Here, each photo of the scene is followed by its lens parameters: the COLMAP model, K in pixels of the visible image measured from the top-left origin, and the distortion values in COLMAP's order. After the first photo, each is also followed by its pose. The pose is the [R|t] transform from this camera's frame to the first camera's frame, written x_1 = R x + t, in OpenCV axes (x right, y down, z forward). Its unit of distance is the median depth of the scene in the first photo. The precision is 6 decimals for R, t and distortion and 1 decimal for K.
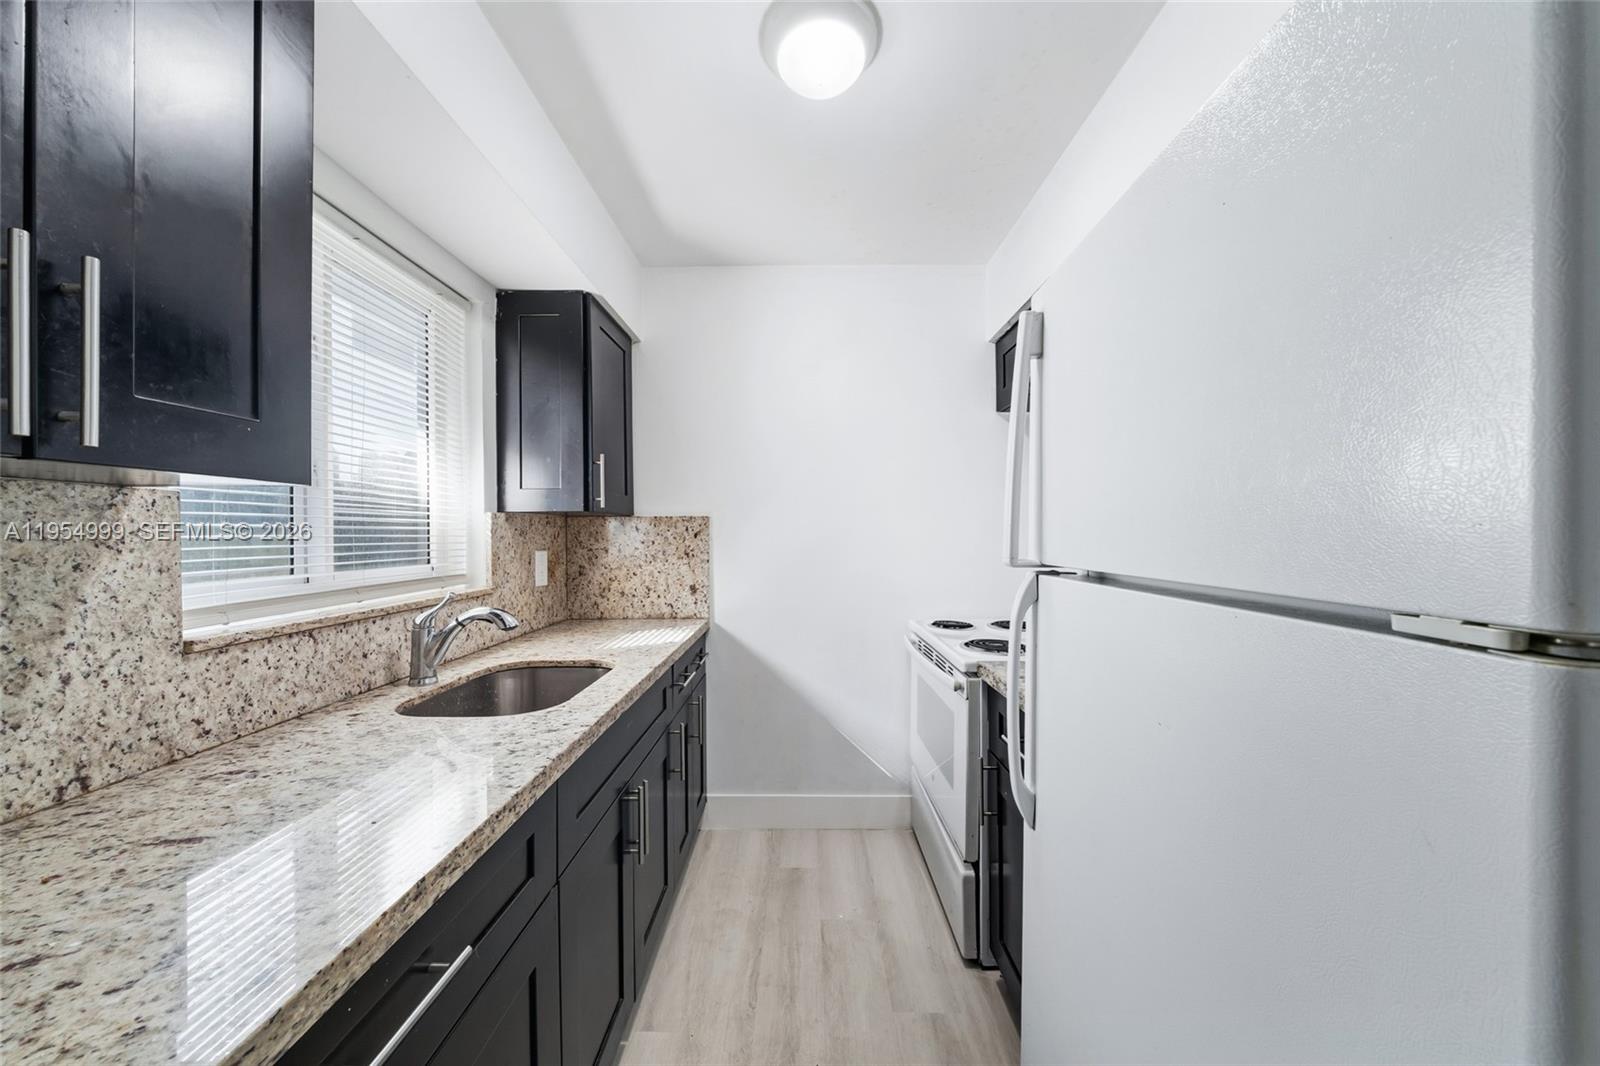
lens RADIAL K [[551.8, 0, 788.3], [0, 551.8, 532.0], [0, 0, 1]] dist [-0.002139, -0.000163]
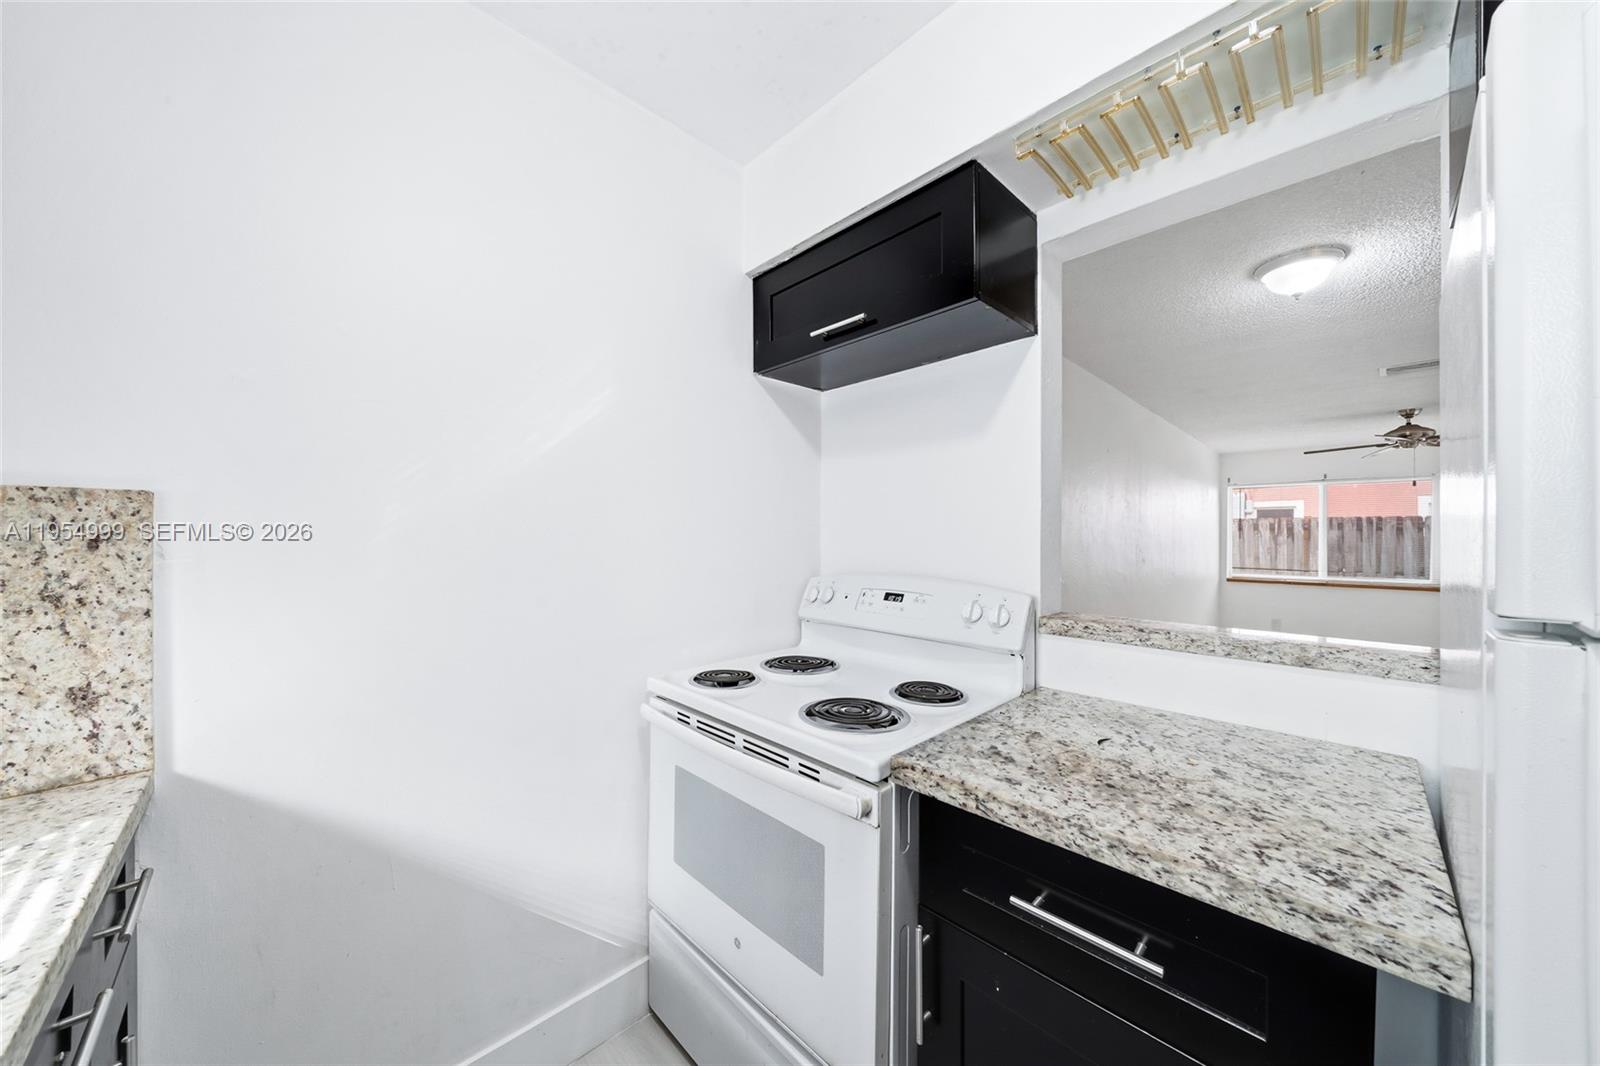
lens RADIAL K [[551.8, 0, 800.0], [0, 551.8, 536.2], [0, 0, 1]] dist [-0.002139, -0.000163]
pose [[0.710944, 0.003404, 0.703240, -0.157191], [-0.003419, 0.999993, -0.001384, 0.000888], [-0.703240, -0.001420, 0.710951, 0.724958]]
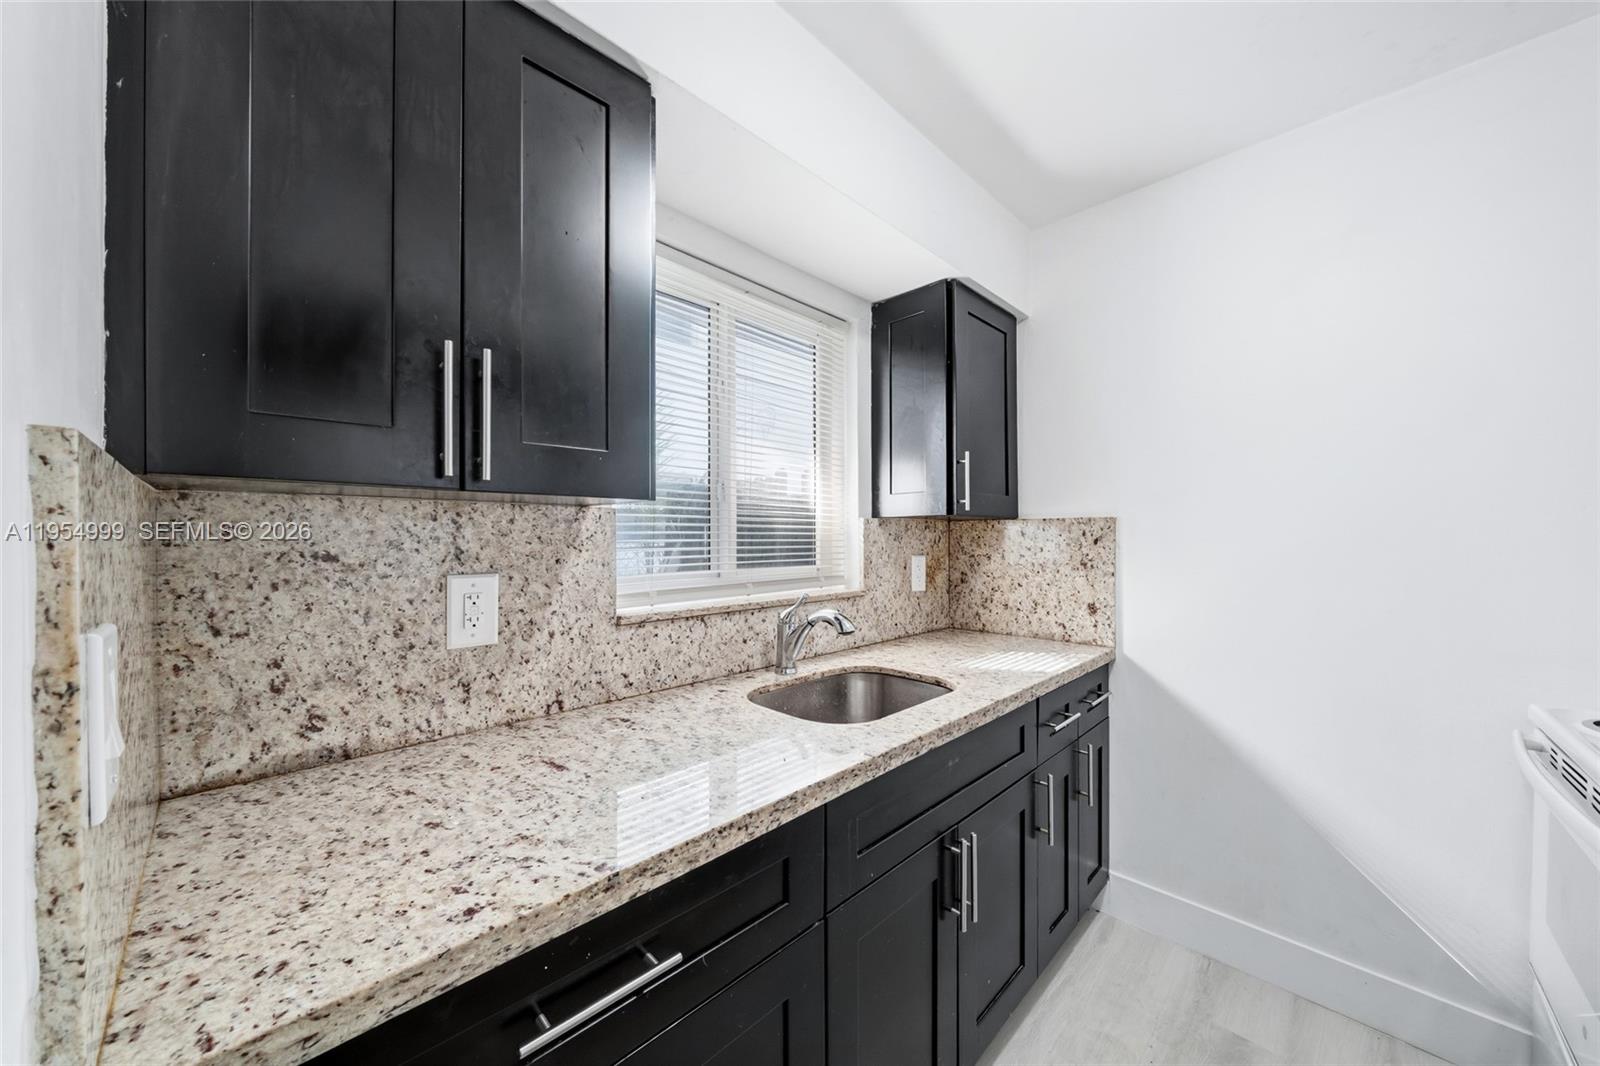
lens RADIAL K [[551.8, 0, 802.3], [0, 551.8, 535.9], [0, 0, 1]] dist [-0.002139, -0.000163]
pose [[0.719396, 0.003545, -0.694592, 0.135945], [-0.001755, 0.999993, 0.003286, -0.006230], [0.694598, -0.001145, 0.719397, 0.213479]]
